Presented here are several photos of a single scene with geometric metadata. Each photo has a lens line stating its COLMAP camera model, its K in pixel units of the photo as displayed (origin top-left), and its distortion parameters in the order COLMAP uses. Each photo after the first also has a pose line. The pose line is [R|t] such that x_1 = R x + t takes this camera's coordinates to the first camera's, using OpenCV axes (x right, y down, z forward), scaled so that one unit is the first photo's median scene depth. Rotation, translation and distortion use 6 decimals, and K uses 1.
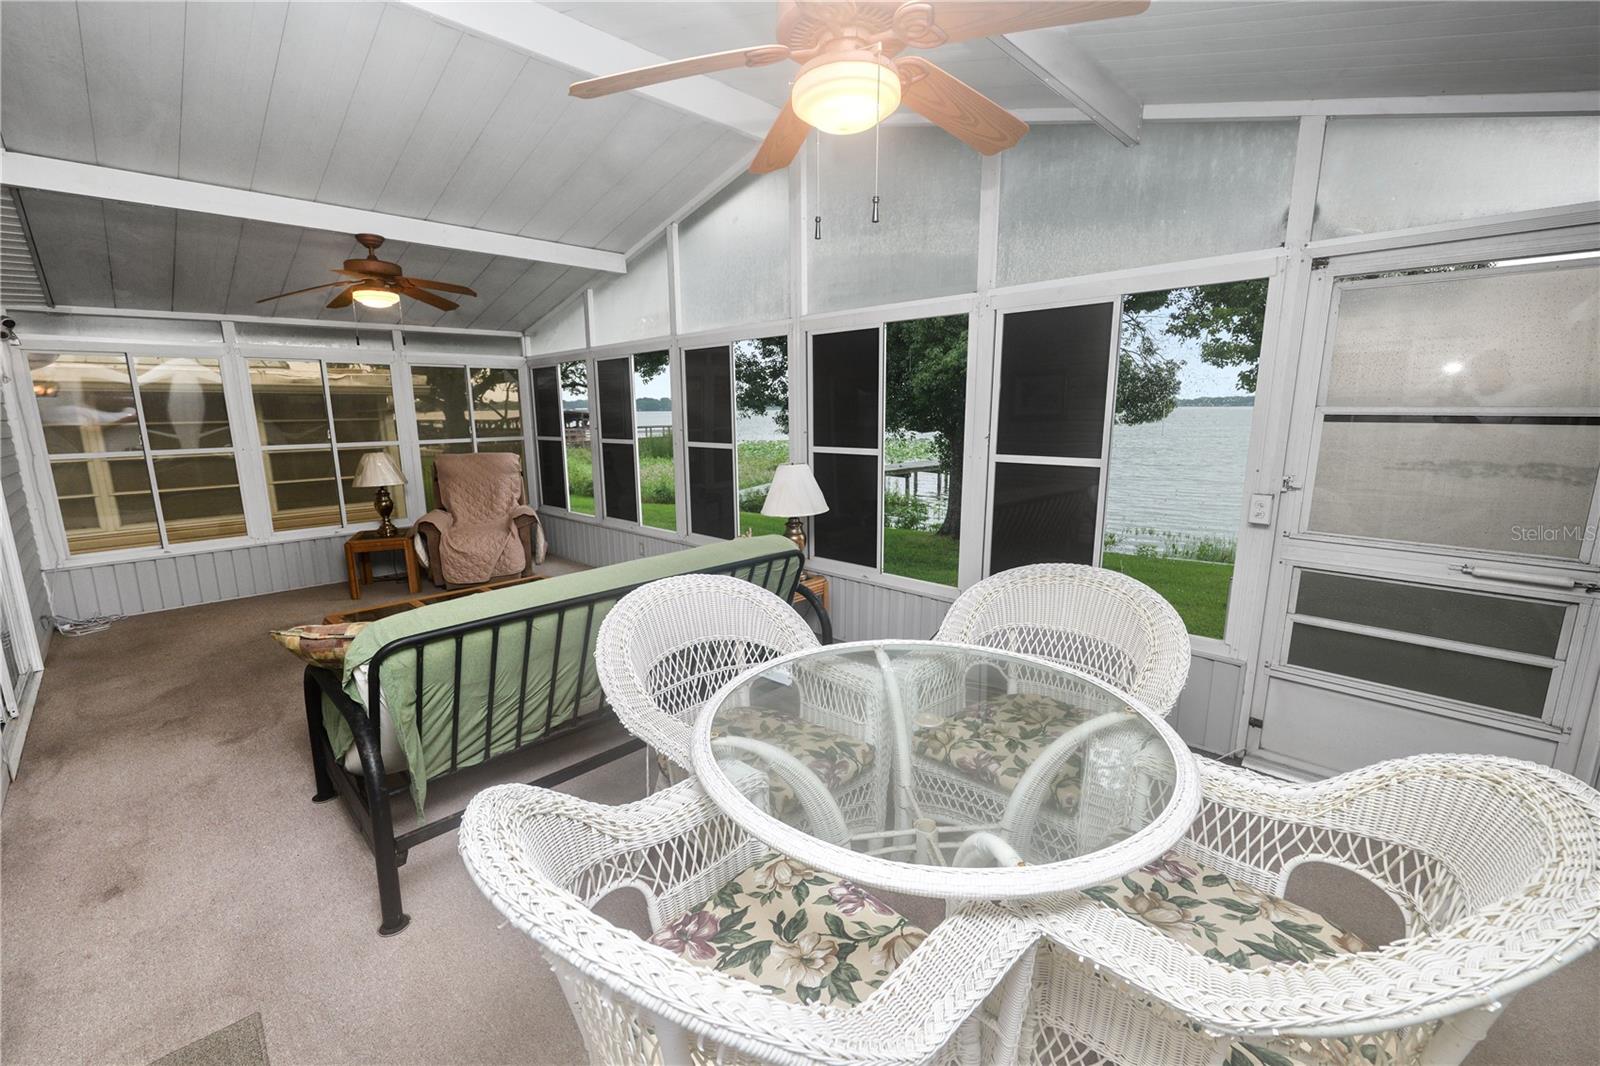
lens RADIAL K [[655.1, 0, 797.1], [0, 655.1, 531.6], [0, 0, 1]] dist [-0.010513, 0.001061]
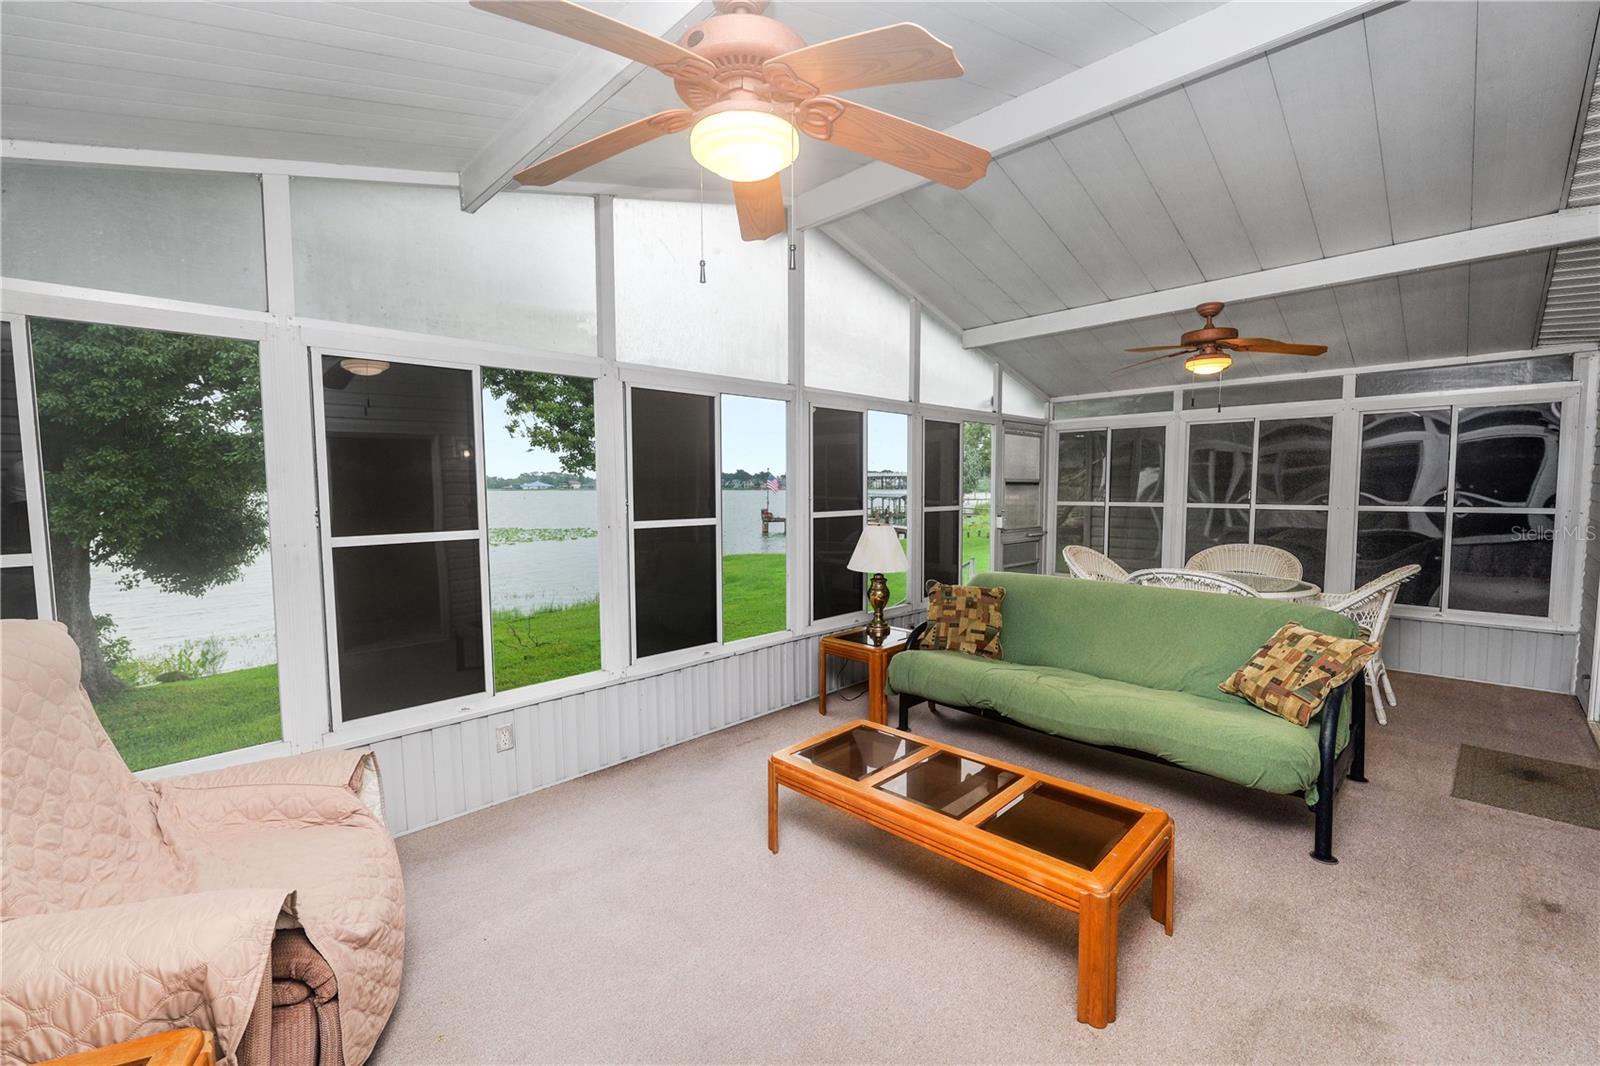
lens RADIAL K [[677.7, 0, 800.0], [0, 677.7, 533.0], [0, 0, 1]] dist [0.000864, 0.000419]
pose [[0.023465, -0.068673, 0.997363, -0.757532], [0.177523, 0.982070, 0.063443, -0.124593], [-0.983837, 0.175566, 0.035235, 0.722704]]
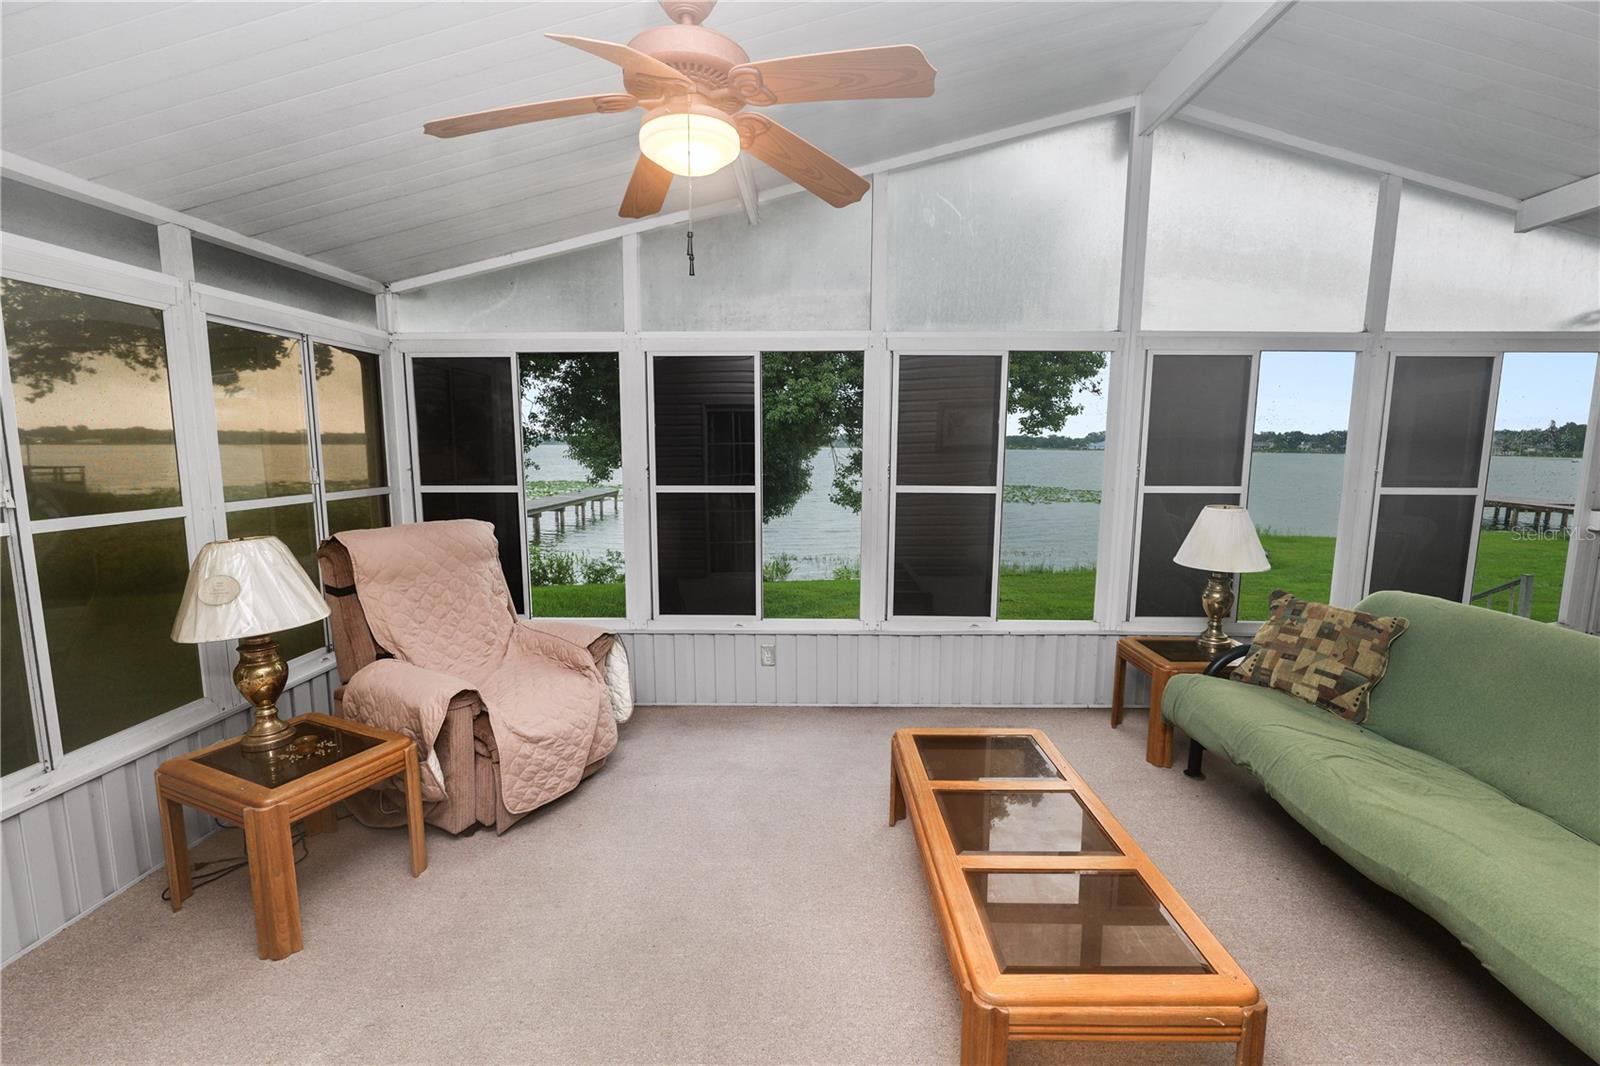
lens RADIAL K [[677.7, 0, 800.0], [0, 677.7, 533.0], [0, 0, 1]] dist [0.000864, 0.000419]
pose [[0.737196, -0.082676, 0.670601, -0.649589], [0.111102, 0.993809, 0.000388, -0.088351], [-0.666482, 0.074219, 0.741818, 0.478487]]
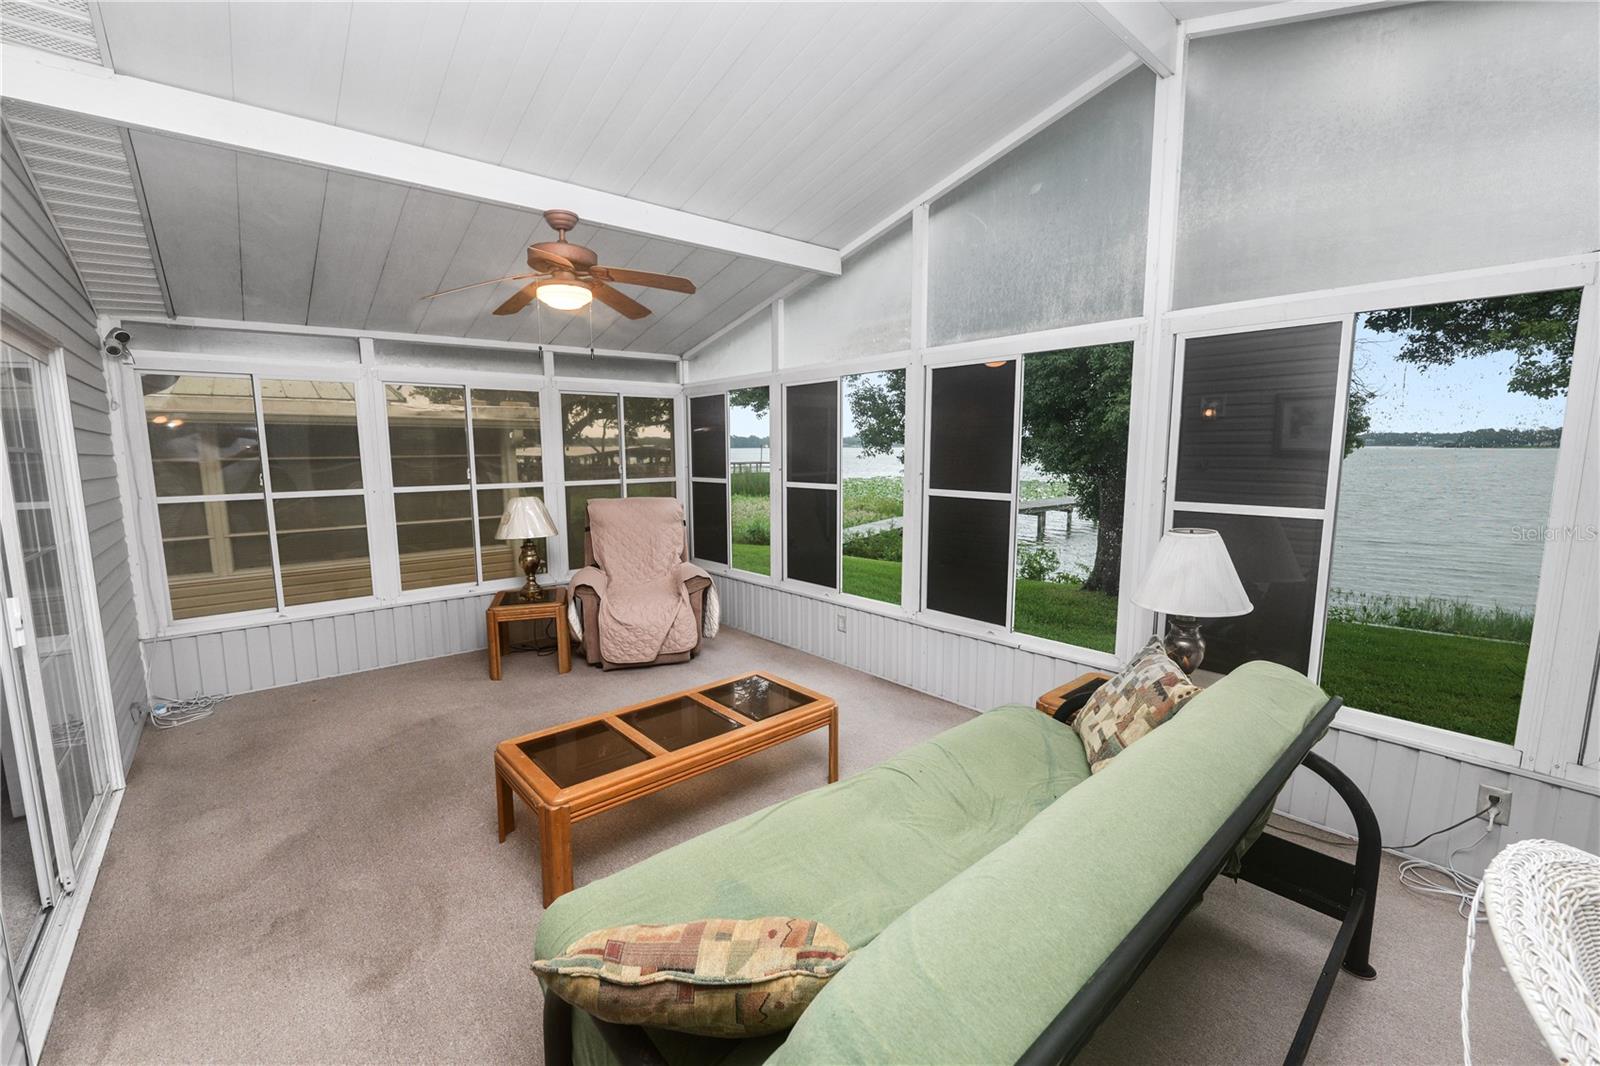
lens RADIAL K [[649.6, 0, 794.7], [0, 649.6, 534.2], [0, 0, 1]] dist [-0.012555, 0.000364]
pose [[0.995590, 0.016901, -0.092278, -0.223652], [-0.021642, 0.998484, -0.050617, -0.038782], [0.091283, 0.052391, 0.994446, 0.216120]]
